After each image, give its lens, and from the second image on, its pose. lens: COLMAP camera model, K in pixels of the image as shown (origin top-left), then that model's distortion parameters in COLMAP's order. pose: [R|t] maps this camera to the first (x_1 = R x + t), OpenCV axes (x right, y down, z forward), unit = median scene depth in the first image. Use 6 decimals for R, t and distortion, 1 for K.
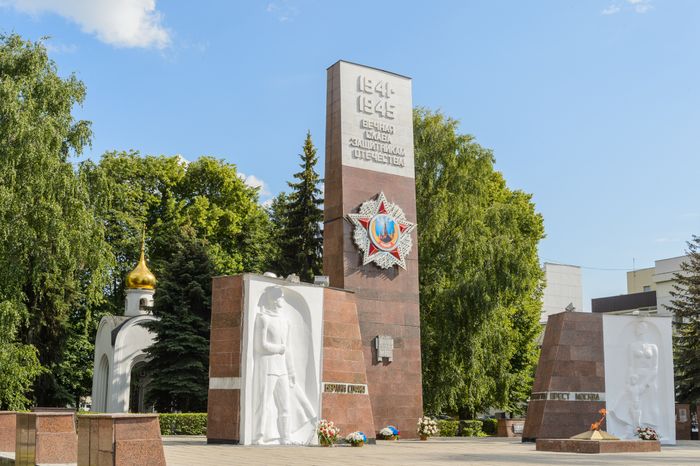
lens RADIAL K [[898.6, 0, 350.3], [0, 898.6, 246.2], [0, 0, 1]] dist [-0.037204, -0.090697]
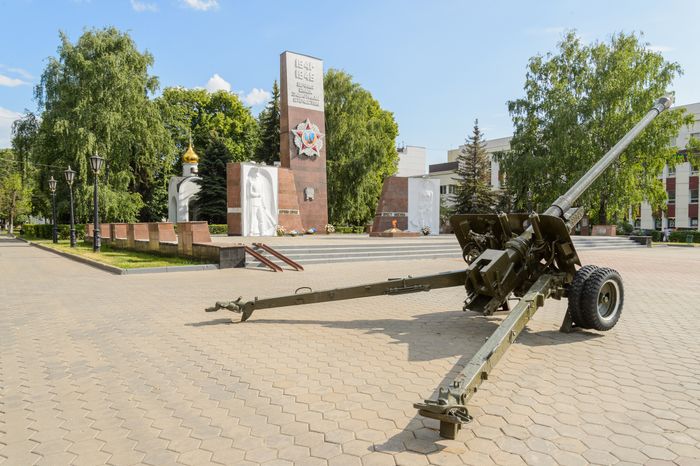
lens RADIAL K [[490.7, 0, 357.9], [0, 490.7, 241.2], [0, 0, 1]] dist [0.009334, -0.004281]
pose [[0.995103, -0.017281, 0.097322, 0.024010], [-0.004079, 0.976580, 0.215114, -0.019499], [-0.098760, -0.214458, 0.971727, -0.126750]]
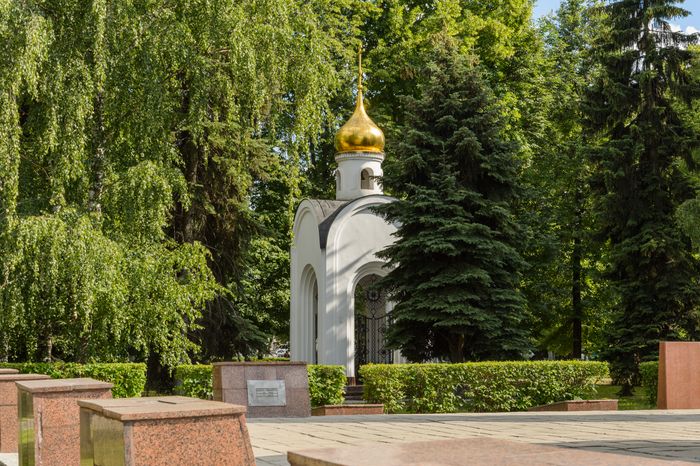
lens RADIAL K [[1224.1, 0, 350.0], [0, 1224.1, 233.0], [0, 0, 1]] dist [-0.014566, -0.008054]
pose [[0.978988, -0.035868, -0.200736, -0.096204], [0.053368, 0.995165, 0.082455, 0.039422], [0.196808, -0.091435, 0.976169, 0.243710]]
